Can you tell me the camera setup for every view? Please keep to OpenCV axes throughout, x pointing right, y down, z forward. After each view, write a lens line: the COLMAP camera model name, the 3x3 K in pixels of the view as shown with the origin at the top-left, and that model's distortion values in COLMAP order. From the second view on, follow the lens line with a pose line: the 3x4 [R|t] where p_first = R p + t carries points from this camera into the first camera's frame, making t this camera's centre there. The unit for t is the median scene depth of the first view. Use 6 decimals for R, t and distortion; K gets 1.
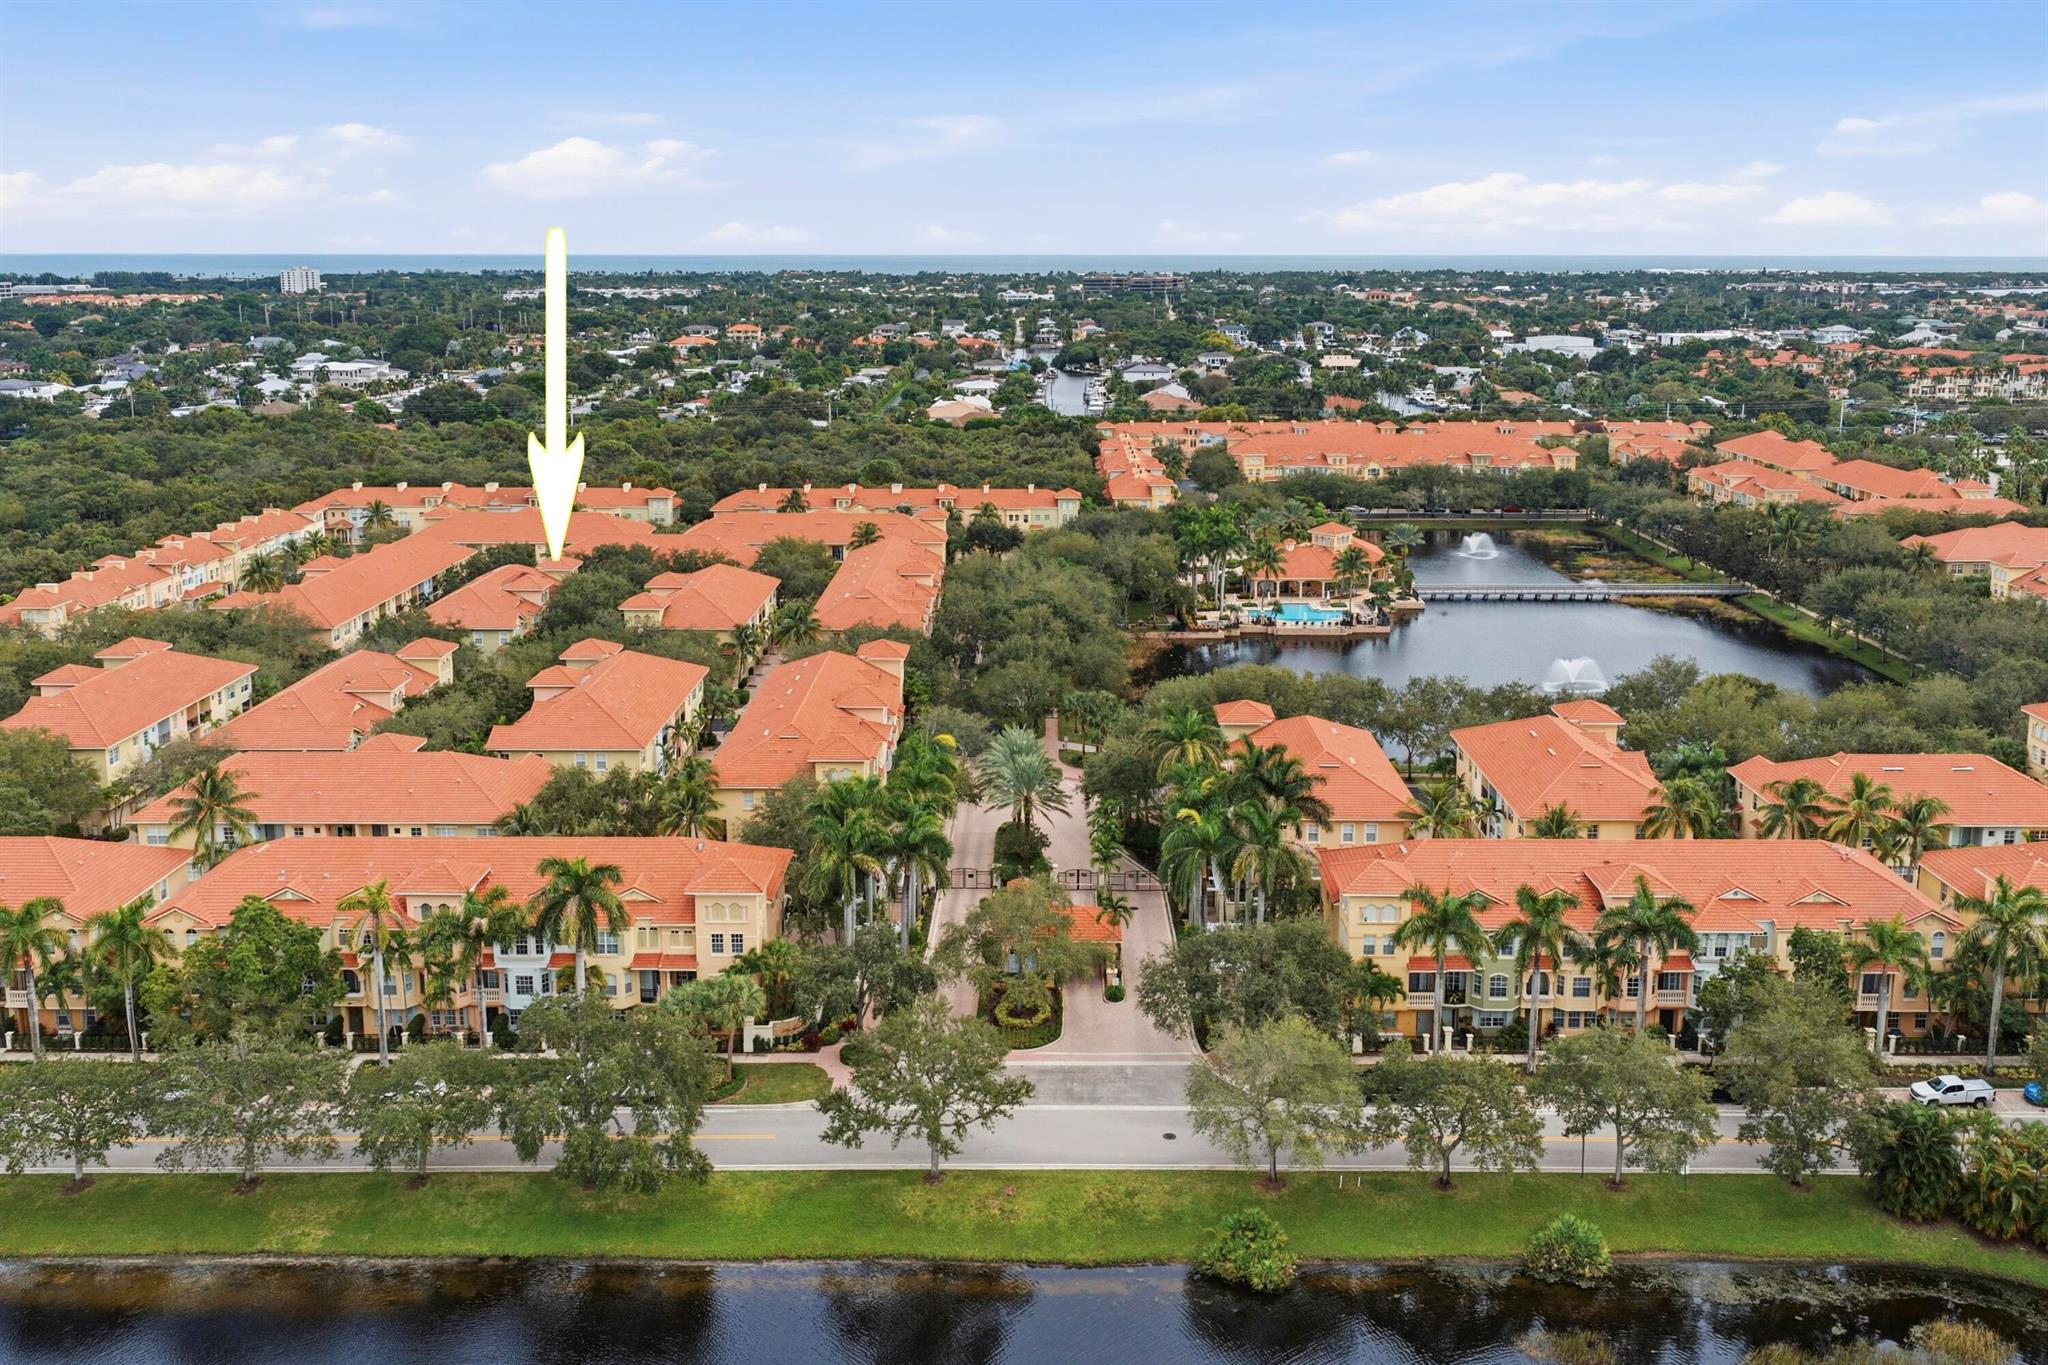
lens RADIAL K [[1662.2, 0, 1023.4], [0, 1662.2, 773.1], [0, 0, 1]] dist [0.035311, -0.004311]
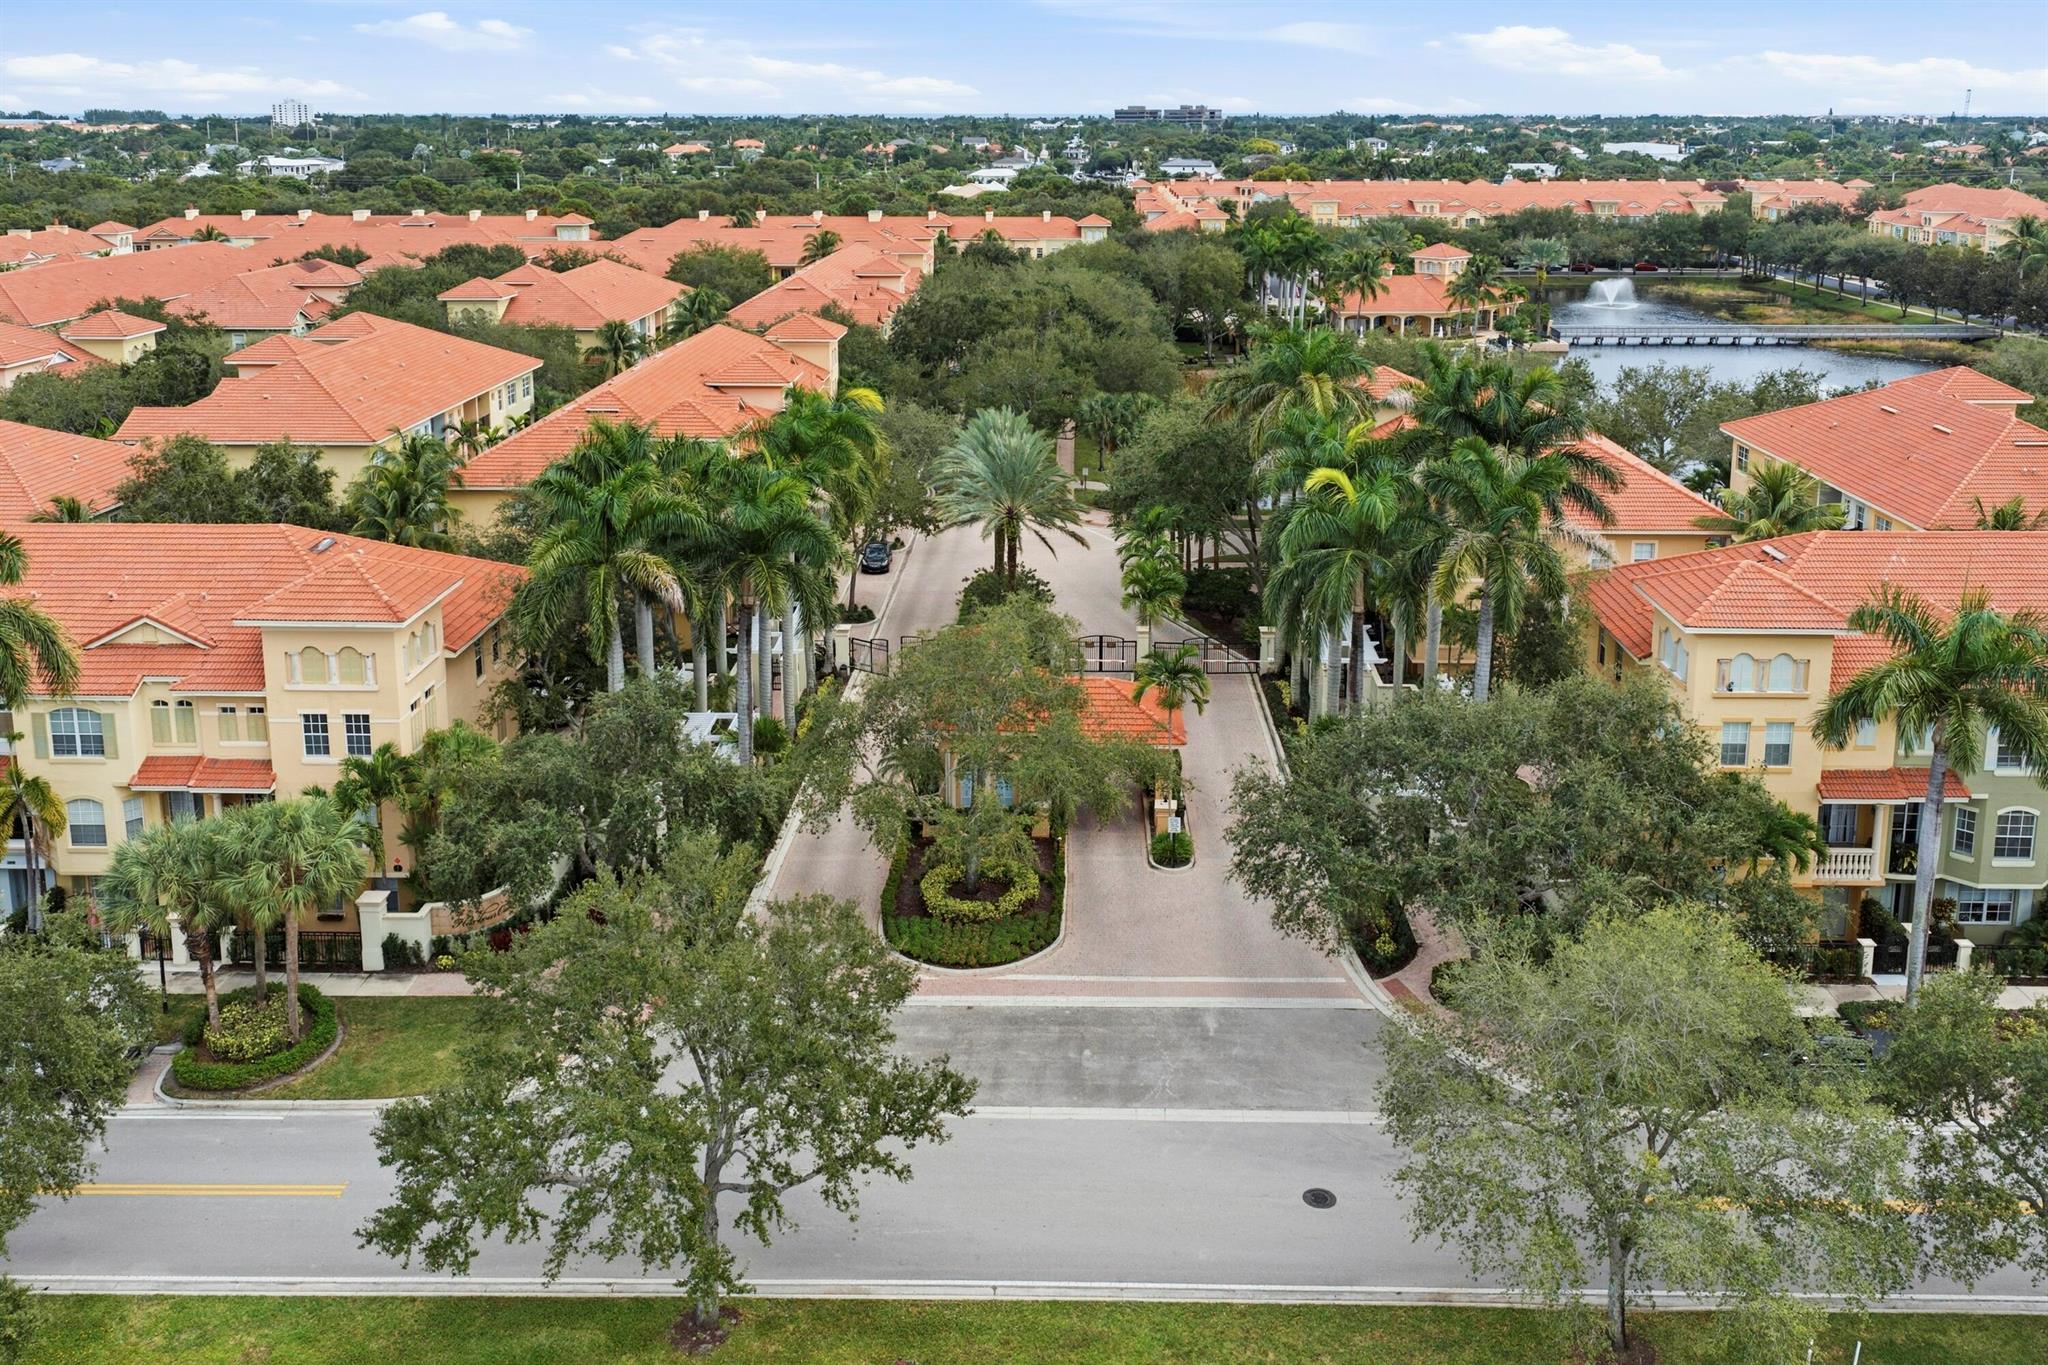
lens RADIAL K [[1698.4, 0, 1024.0], [0, 1698.4, 682.5], [0, 0, 1]] dist [0.005030, 0.006034]
pose [[0.999862, 0.003486, -0.016252, 0.019754], [-0.003090, 0.999699, 0.024354, 0.072738], [0.016332, -0.024301, 0.999571, 0.511172]]
